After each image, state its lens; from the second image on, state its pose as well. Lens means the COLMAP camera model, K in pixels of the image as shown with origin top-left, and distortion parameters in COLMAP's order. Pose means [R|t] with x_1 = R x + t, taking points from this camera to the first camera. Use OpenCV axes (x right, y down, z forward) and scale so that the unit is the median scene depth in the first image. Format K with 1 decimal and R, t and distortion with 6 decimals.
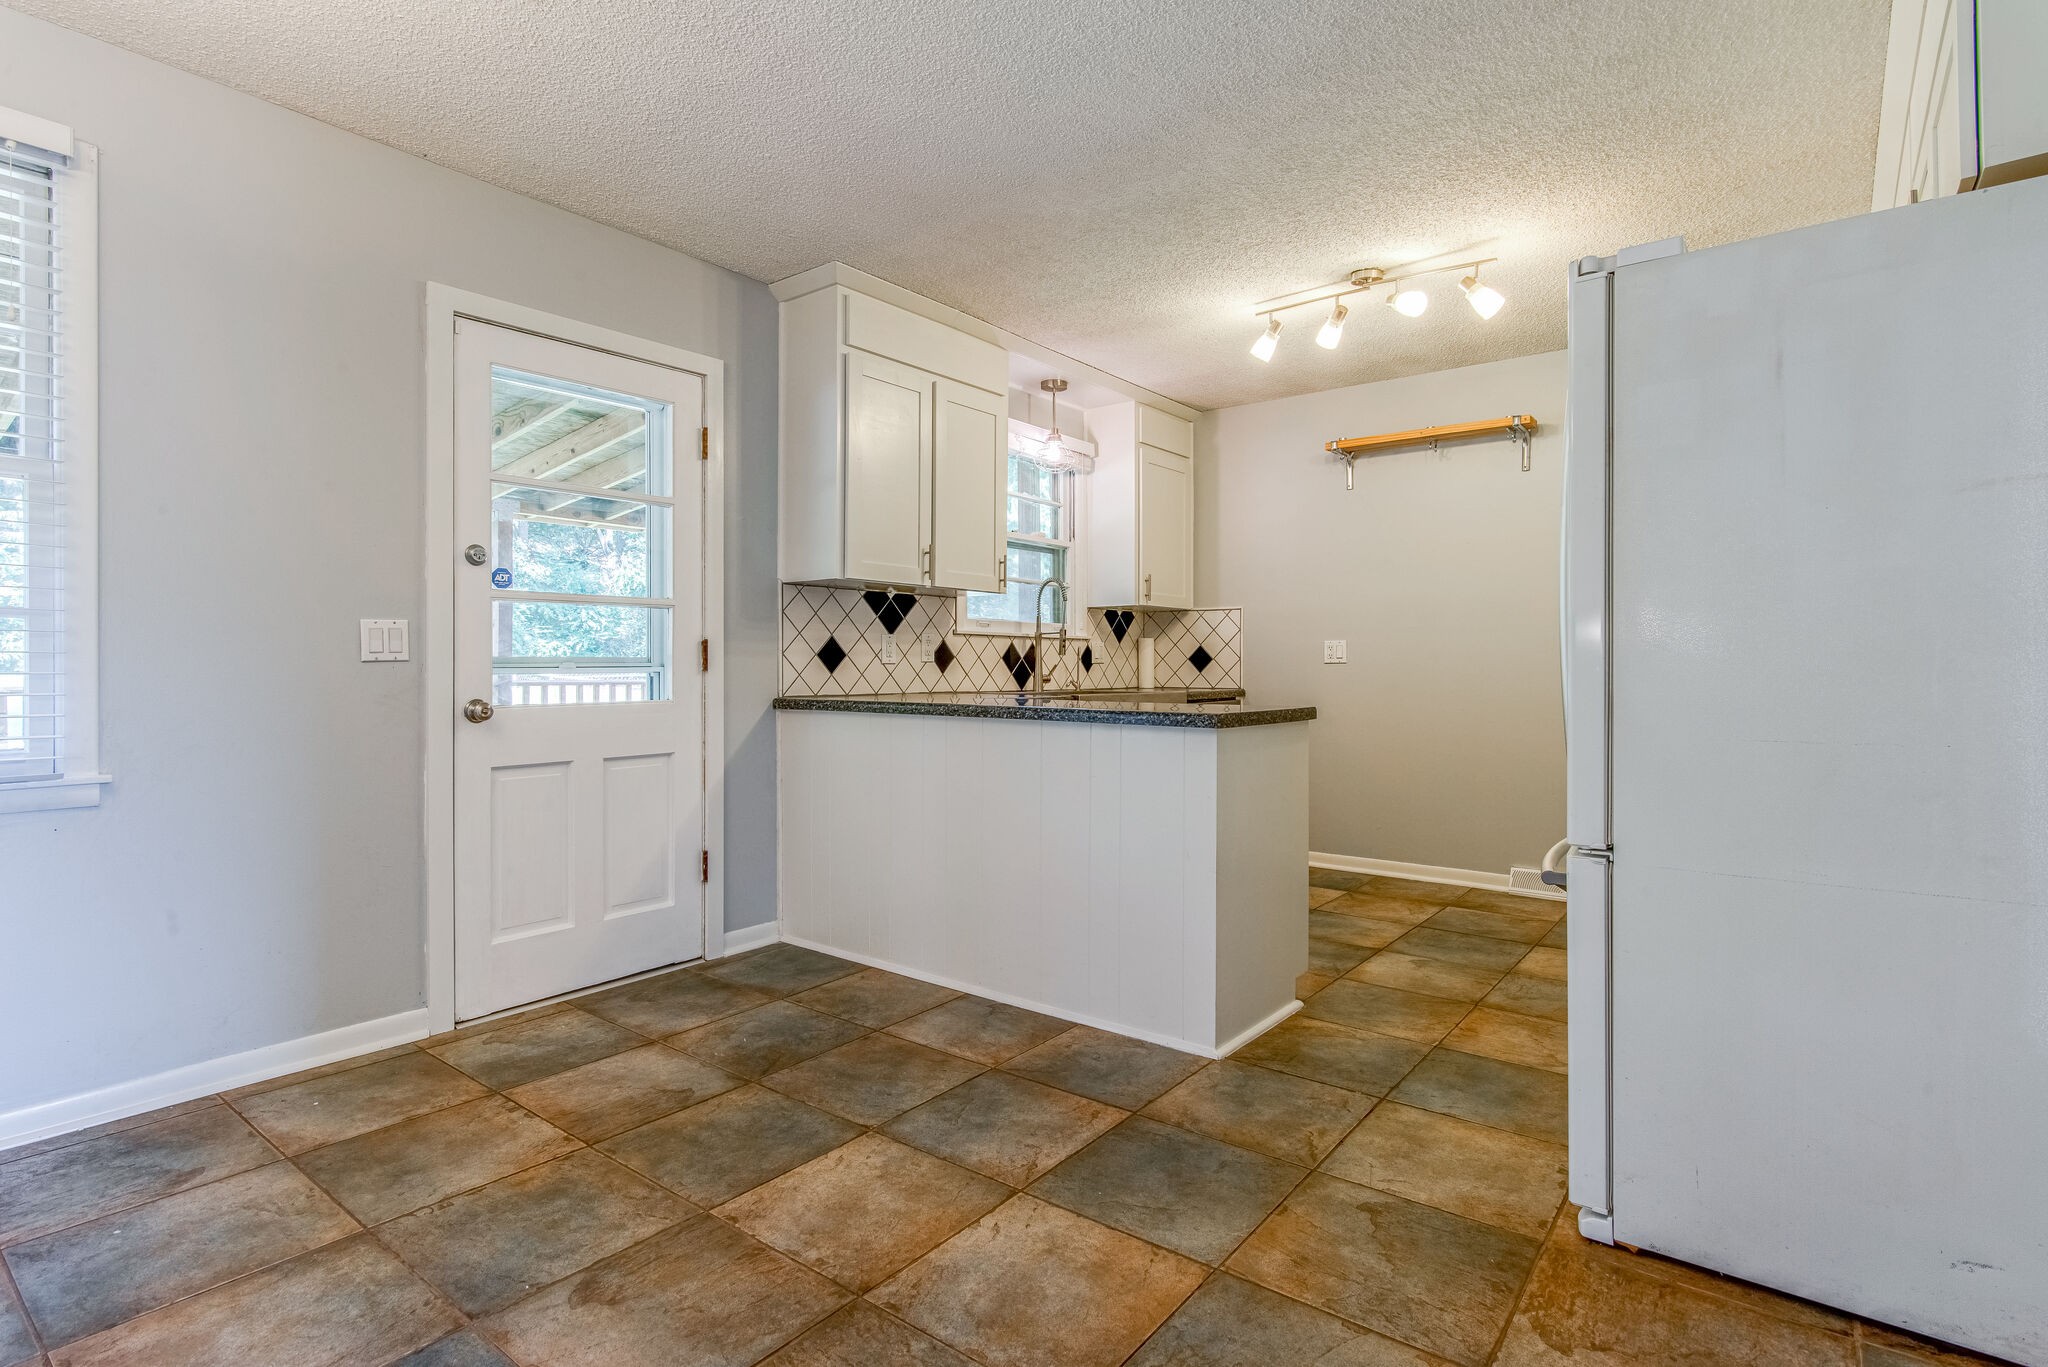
lens RADIAL K [[1016.3, 0, 1018.3], [0, 1016.3, 657.4], [0, 0, 1]] dist [0.003319, -0.002002]
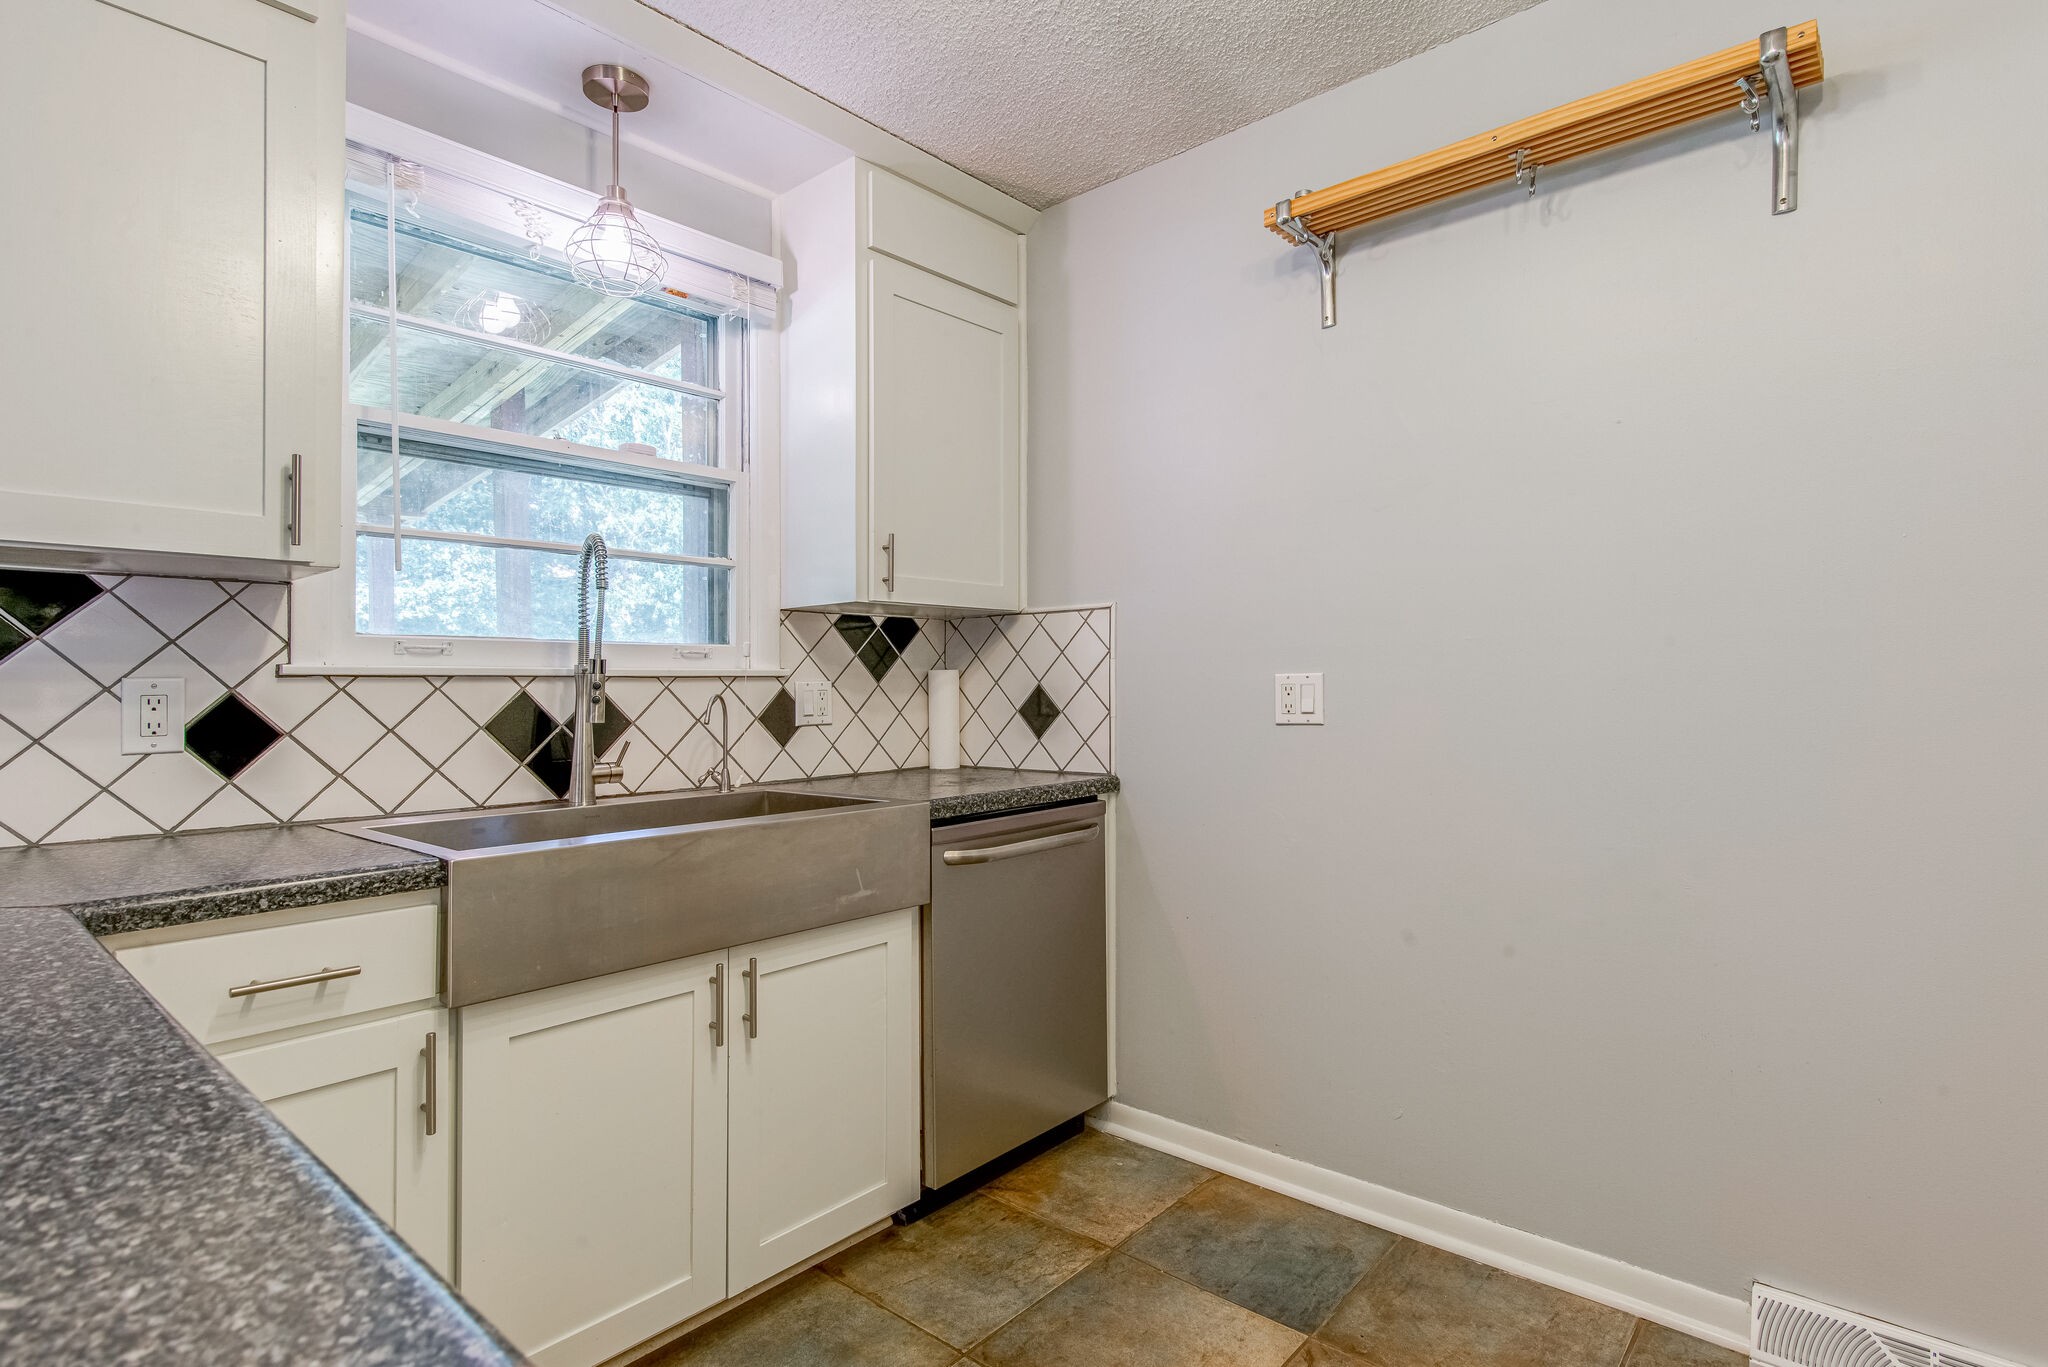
lens RADIAL K [[1016.3, 0, 1029.2], [0, 1016.3, 686.3], [0, 0, 1]] dist [0.003319, -0.002002]
pose [[0.997962, -0.013487, -0.062370, 0.214082], [0.014124, 0.999852, 0.009793, -0.016153], [0.062229, -0.010654, 0.998005, 0.532952]]
